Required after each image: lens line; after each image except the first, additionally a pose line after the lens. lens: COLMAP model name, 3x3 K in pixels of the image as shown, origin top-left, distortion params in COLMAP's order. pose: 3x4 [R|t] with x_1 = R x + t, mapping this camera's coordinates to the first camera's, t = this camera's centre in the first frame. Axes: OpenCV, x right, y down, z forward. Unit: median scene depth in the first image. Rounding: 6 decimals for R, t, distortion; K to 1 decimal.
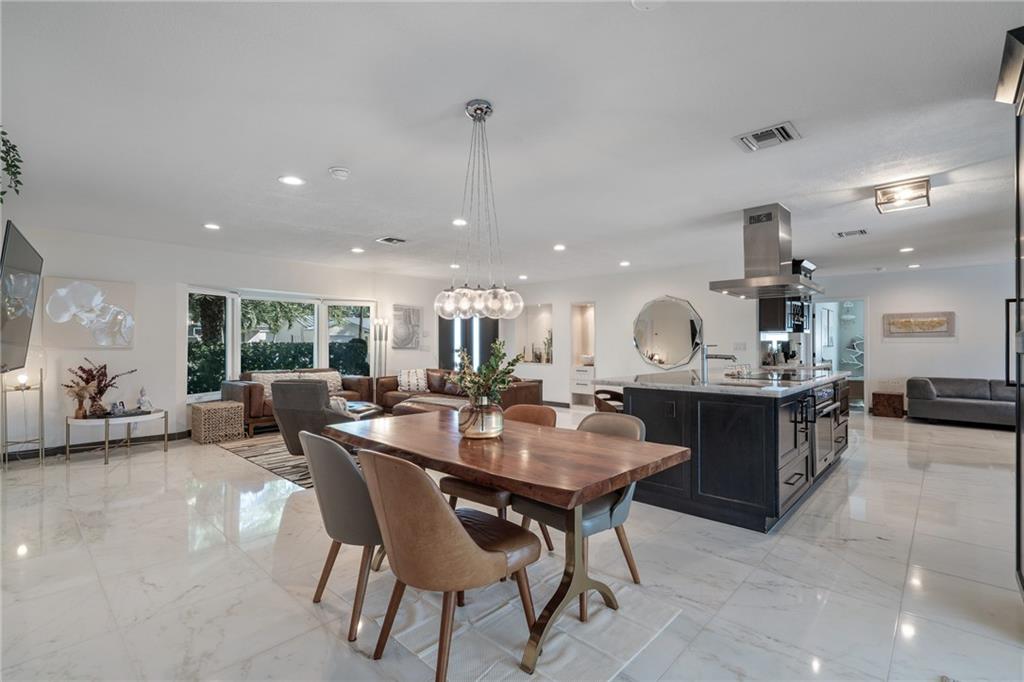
lens RADIAL K [[466.8, 0, 518.6], [0, 466.8, 343.9], [0, 0, 1]] dist [-0.003263, 0.003173]
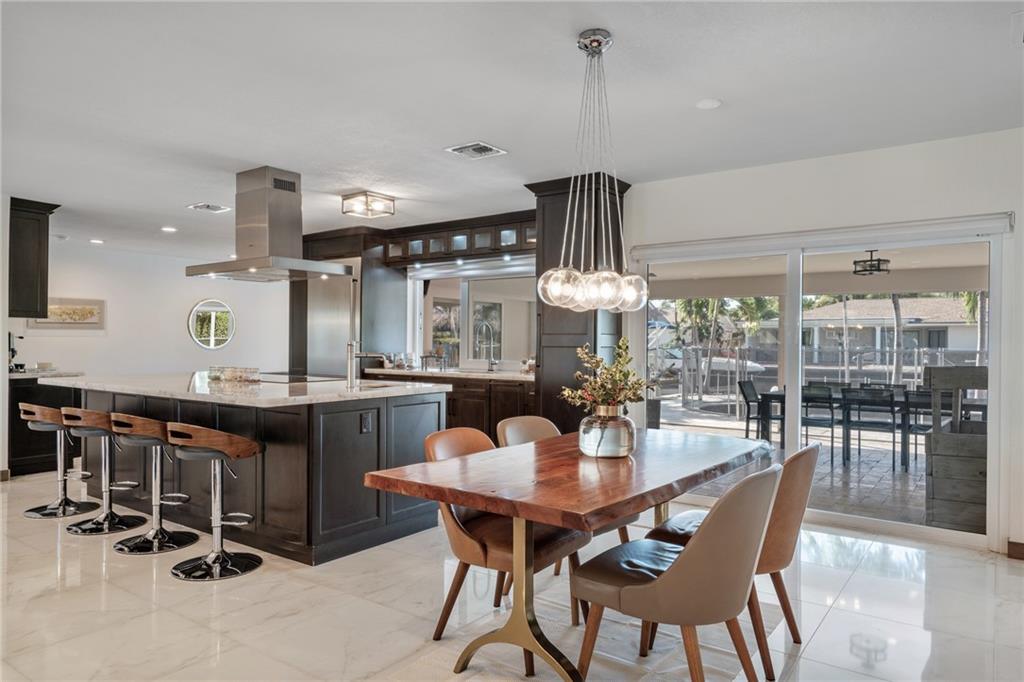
lens RADIAL K [[702.7, 0, 507.0], [0, 702.7, 340.9], [0, 0, 1]] dist [0.006569, -0.000160]
pose [[-0.107616, -0.001481, 0.994191, -0.423794], [-0.005665, 0.999984, 0.000876, -0.000241], [-0.994176, -0.005537, -0.107623, 0.416113]]
